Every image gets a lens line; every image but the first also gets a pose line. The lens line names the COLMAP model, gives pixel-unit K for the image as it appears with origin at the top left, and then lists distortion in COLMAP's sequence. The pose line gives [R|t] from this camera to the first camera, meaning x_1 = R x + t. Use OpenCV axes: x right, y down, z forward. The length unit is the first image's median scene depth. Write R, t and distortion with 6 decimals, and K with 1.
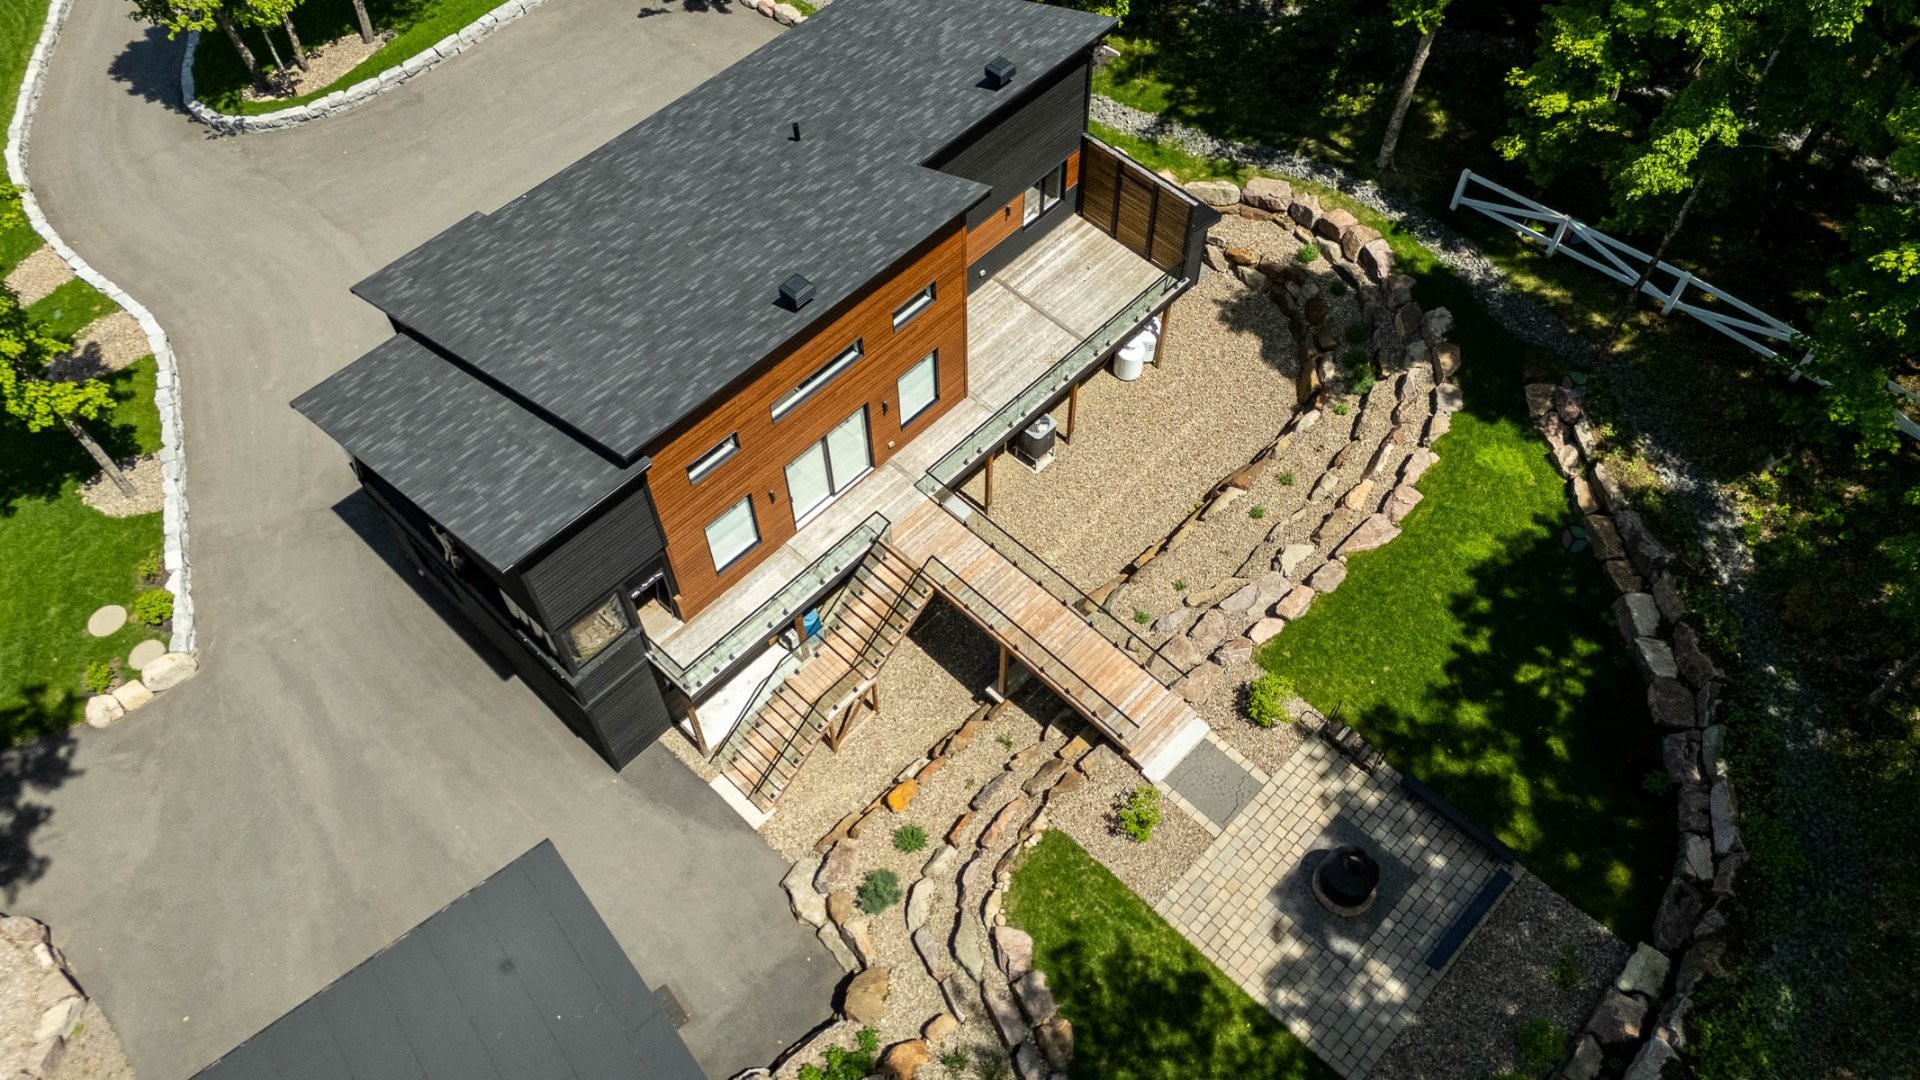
lens RADIAL K [[1404.4, 0, 954.3], [0, 1404.4, 546.1], [0, 0, 1]] dist [0.101248, -0.115291]
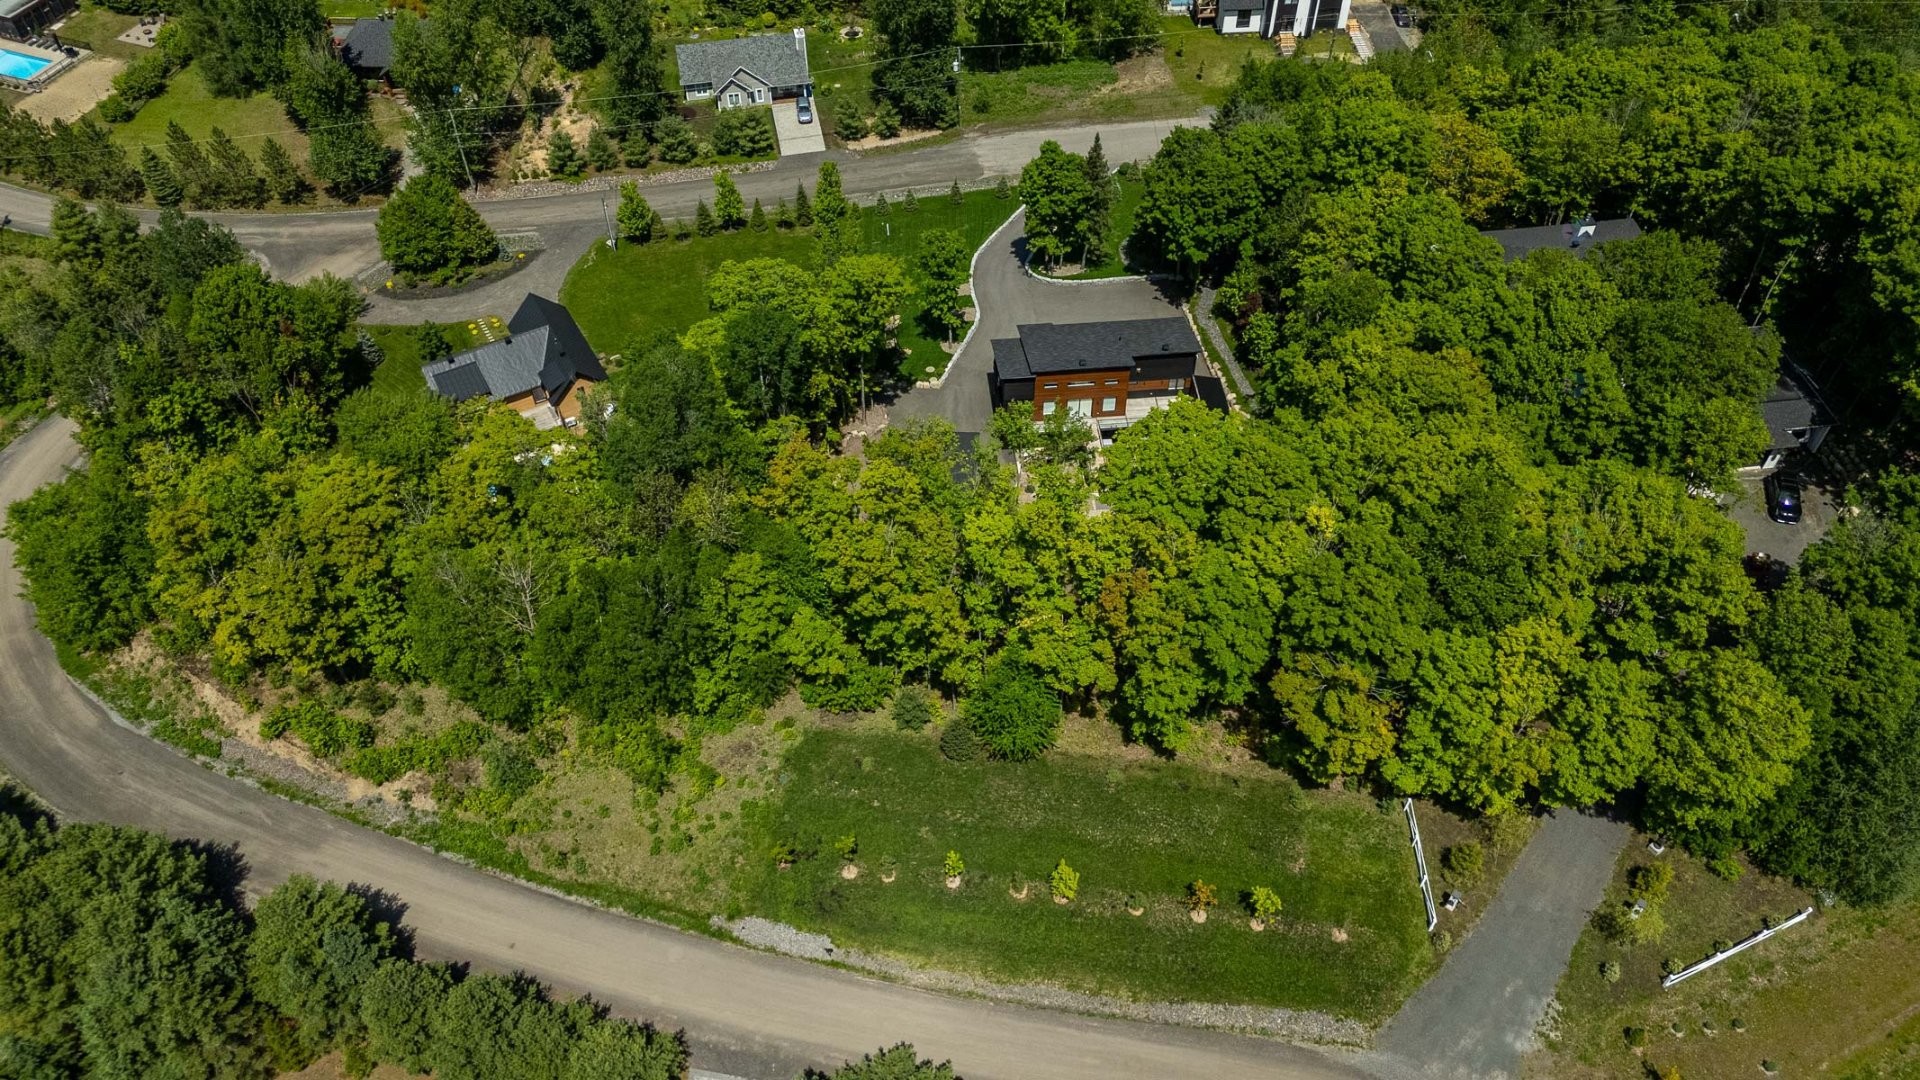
lens RADIAL K [[1415.6, 0, 960.0], [0, 1415.6, 540.0], [0, 0, 1]] dist [0.082380, -0.082956]
pose [[0.753911, 0.498035, -0.428462, 1.605250], [-0.550899, 0.834571, 0.000739, 0.452324], [0.357950, 0.235483, 0.903559, -2.780377]]
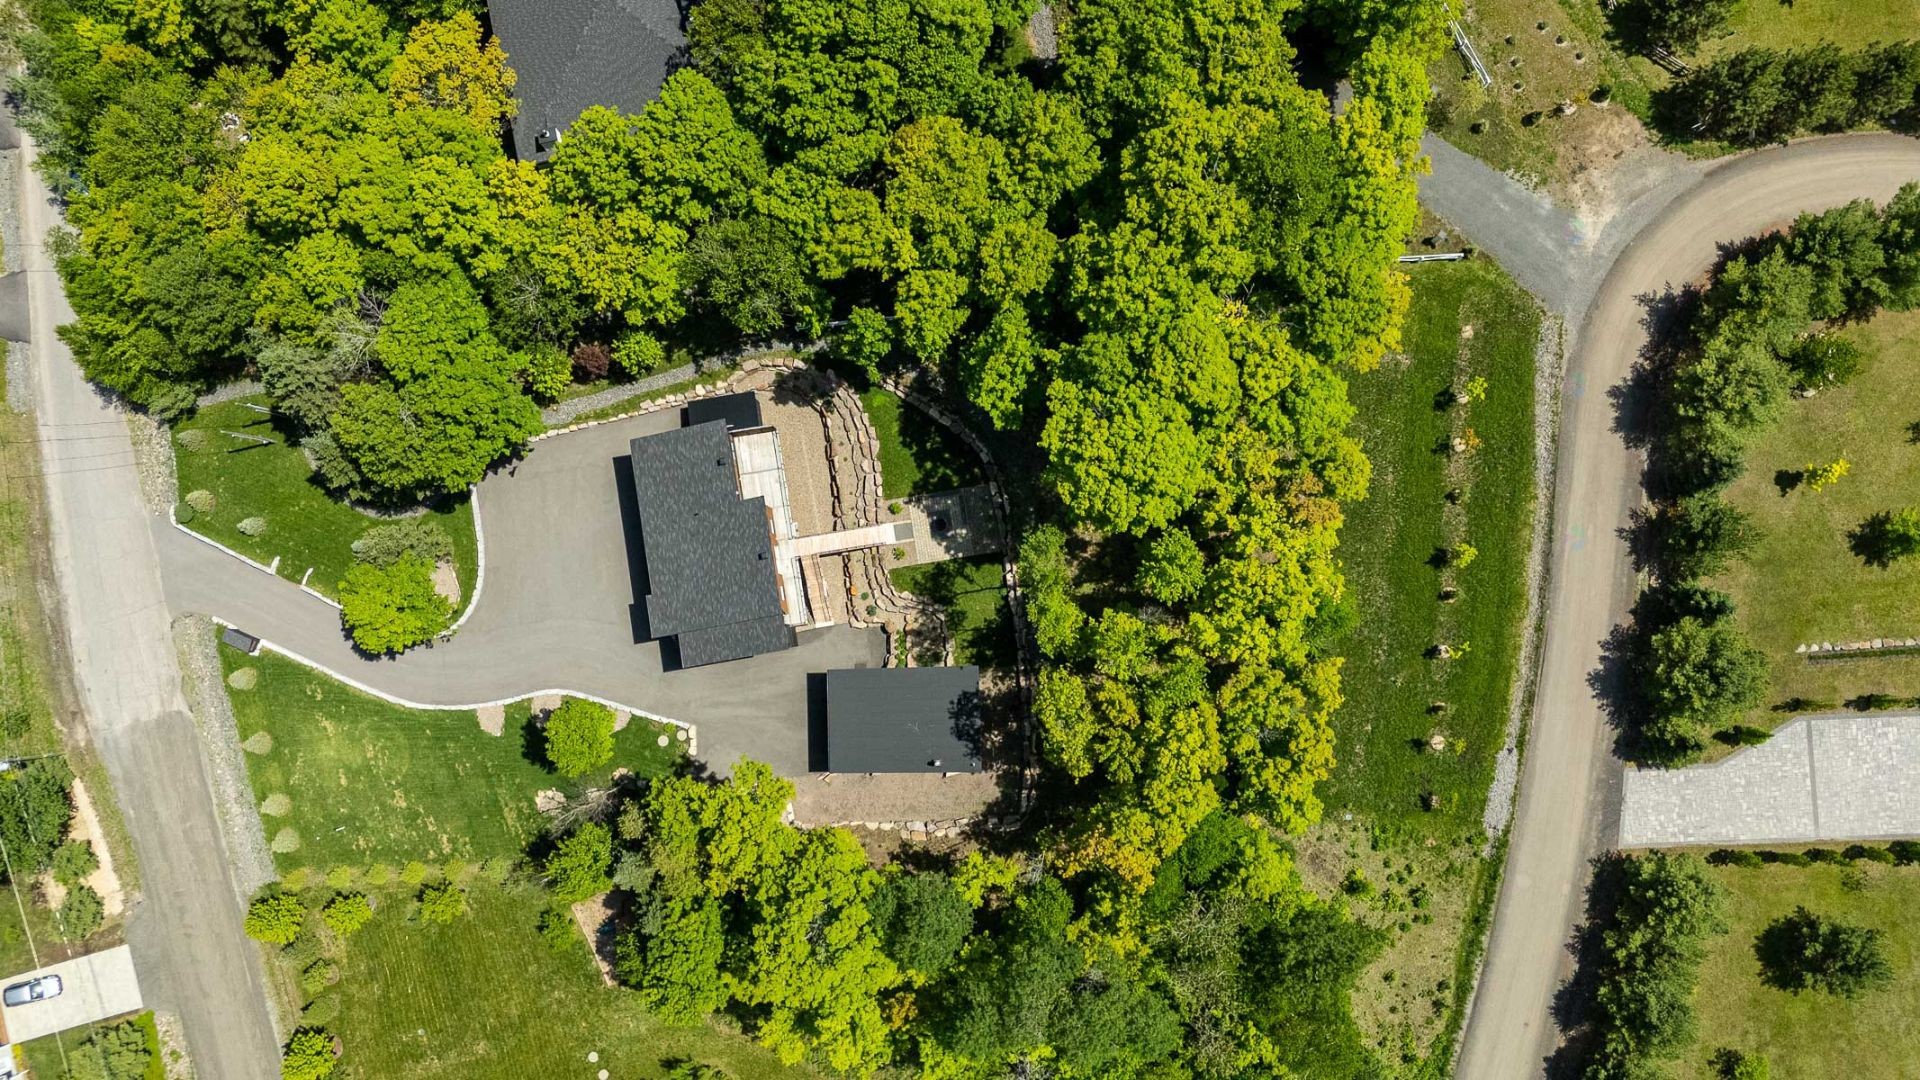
lens RADIAL K [[1419.0, 0, 955.7], [0, 1419.0, 542.6], [0, 0, 1]] dist [0.070473, -0.061164]
pose [[0.595284, -0.800786, 0.066171, -0.021385], [0.674484, 0.542752, 0.500491, -1.594706], [-0.436701, -0.253303, 0.863209, -2.359266]]
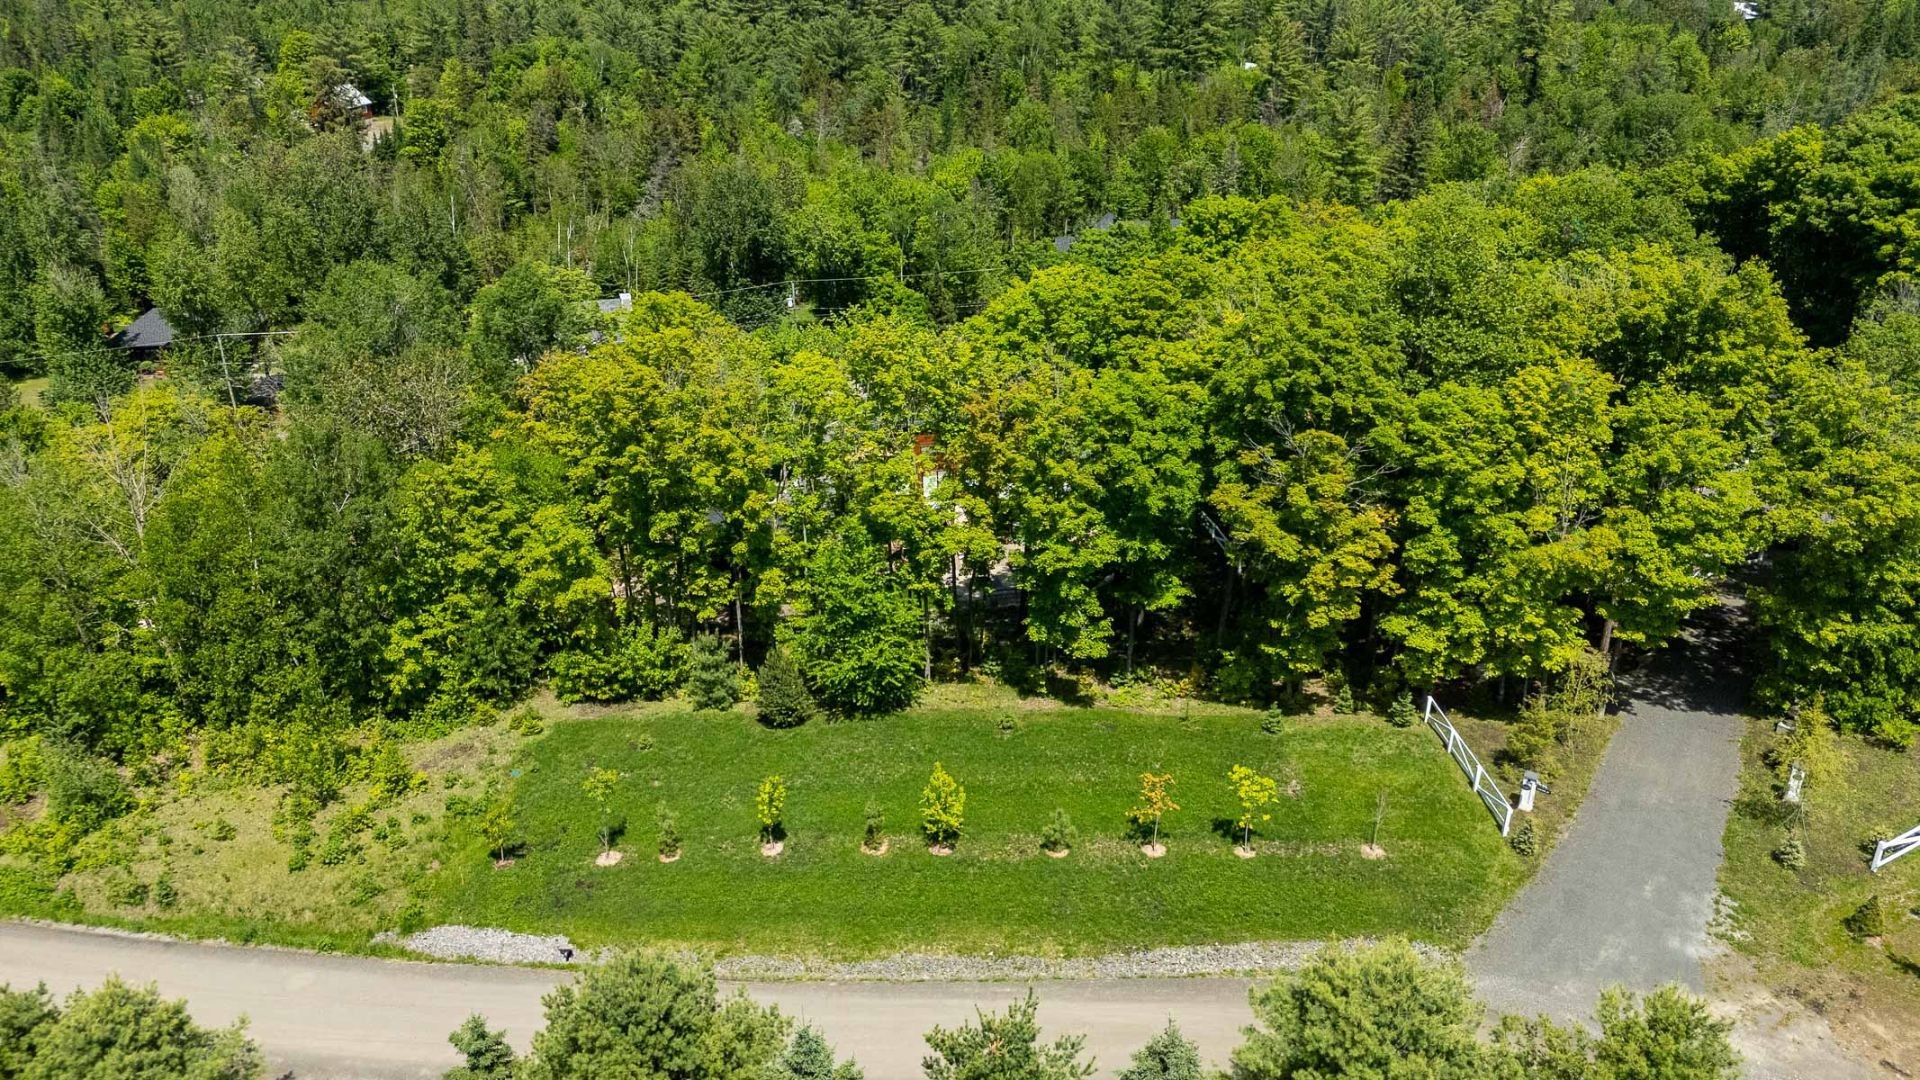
lens RADIAL K [[1419.0, 0, 955.7], [0, 1419.0, 542.6], [0, 0, 1]] dist [0.070473, -0.061164]
pose [[0.818230, 0.249980, -0.517696, 1.758789], [-0.475148, 0.800991, -0.364209, 1.289383], [0.323625, 0.543989, 0.774172, -1.575553]]
